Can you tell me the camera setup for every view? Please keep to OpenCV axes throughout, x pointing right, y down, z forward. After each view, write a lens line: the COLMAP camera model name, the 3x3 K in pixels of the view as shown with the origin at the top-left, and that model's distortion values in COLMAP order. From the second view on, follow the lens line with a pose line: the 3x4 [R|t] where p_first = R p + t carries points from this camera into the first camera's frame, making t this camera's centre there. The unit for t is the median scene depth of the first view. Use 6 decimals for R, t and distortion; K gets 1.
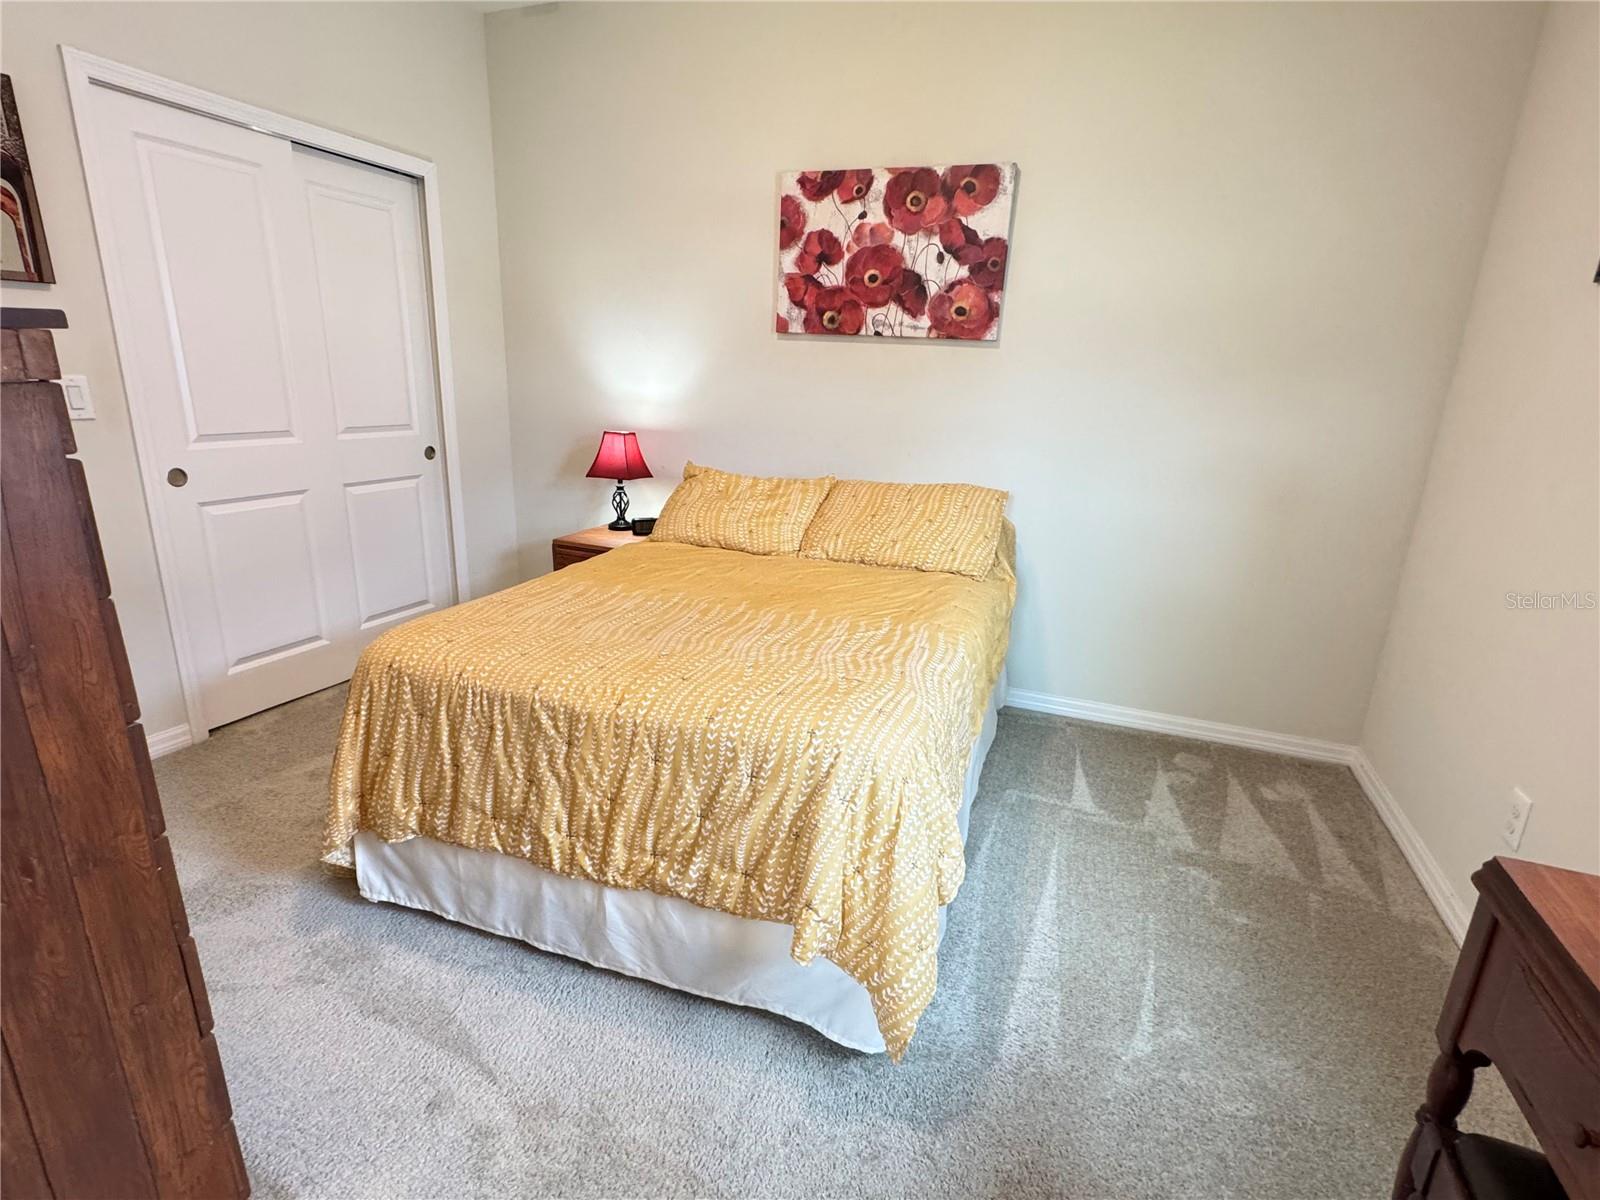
lens RADIAL K [[789.8, 0, 800.0], [0, 789.8, 600.0], [0, 0, 1]] dist [0.000842, 0.000938]
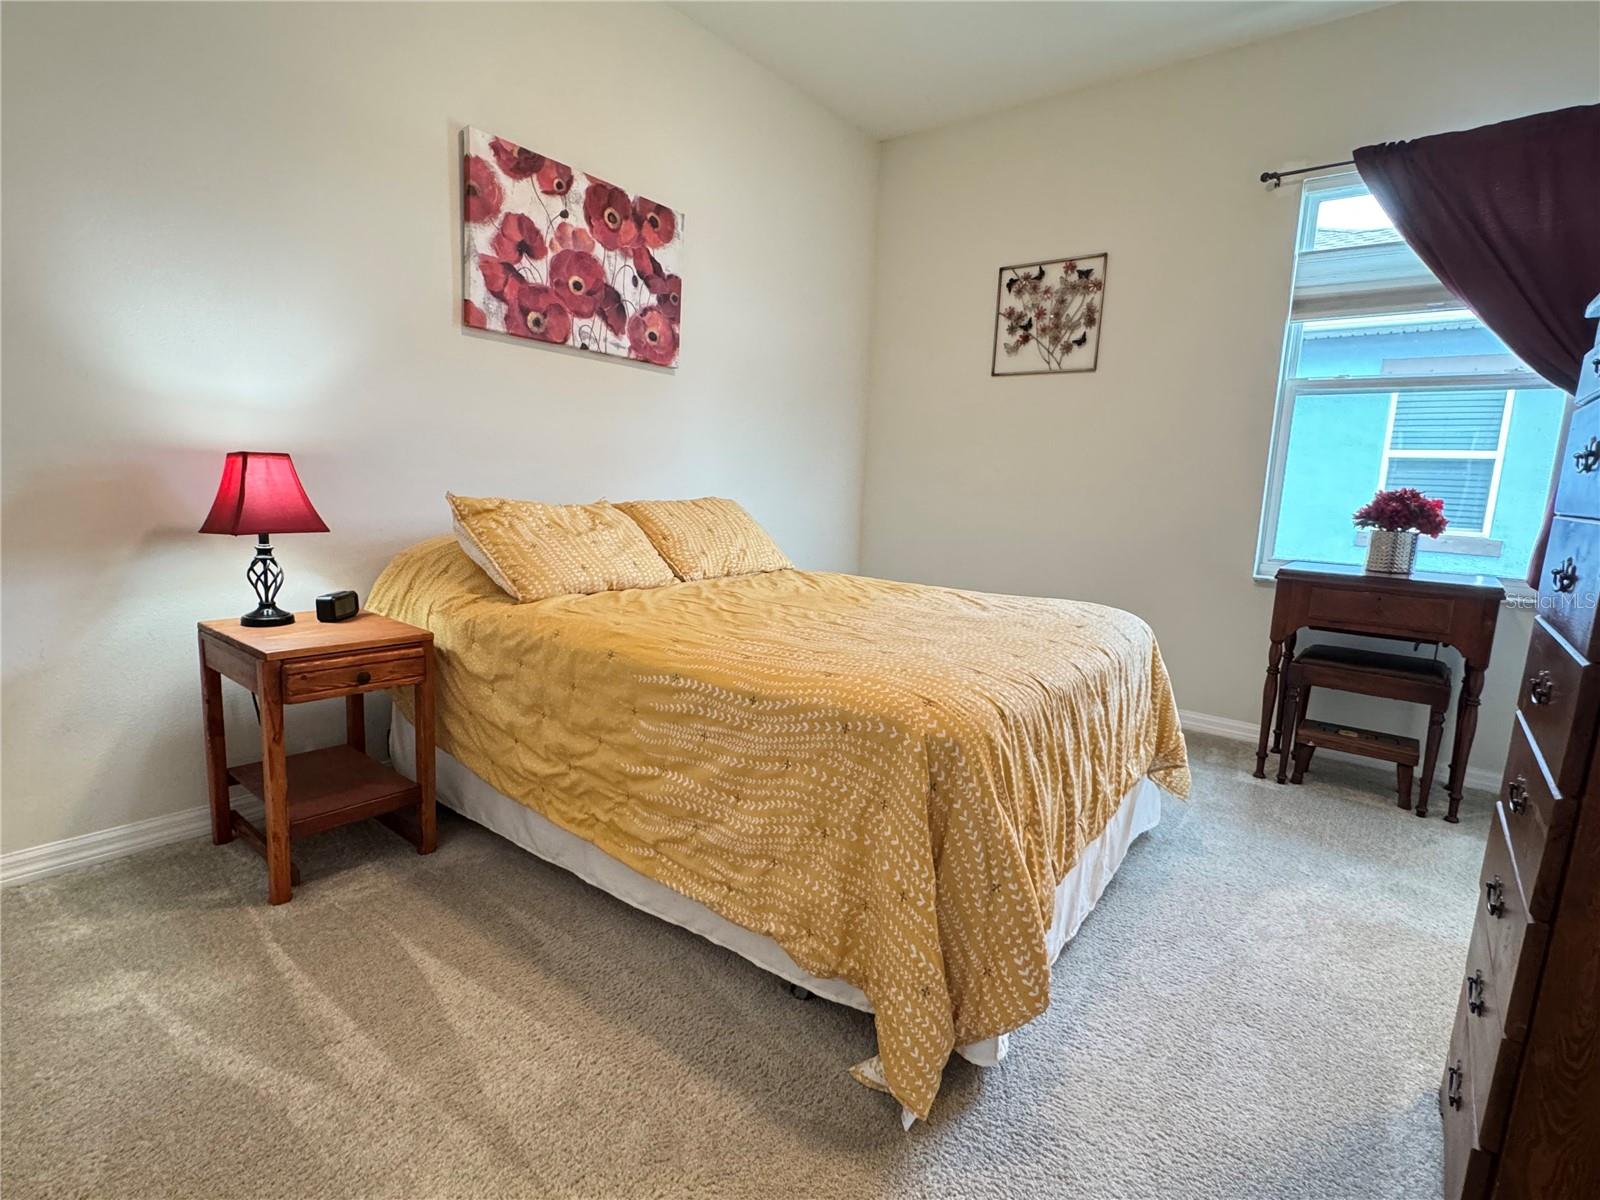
lens RADIAL K [[789.8, 0, 800.0], [0, 789.8, 600.0], [0, 0, 1]] dist [0.000842, 0.000938]
pose [[0.291340, -0.167121, 0.941909, -0.760124], [0.231650, 0.967642, 0.100035, -0.086460], [-0.928148, 0.189049, 0.320626, 0.537673]]
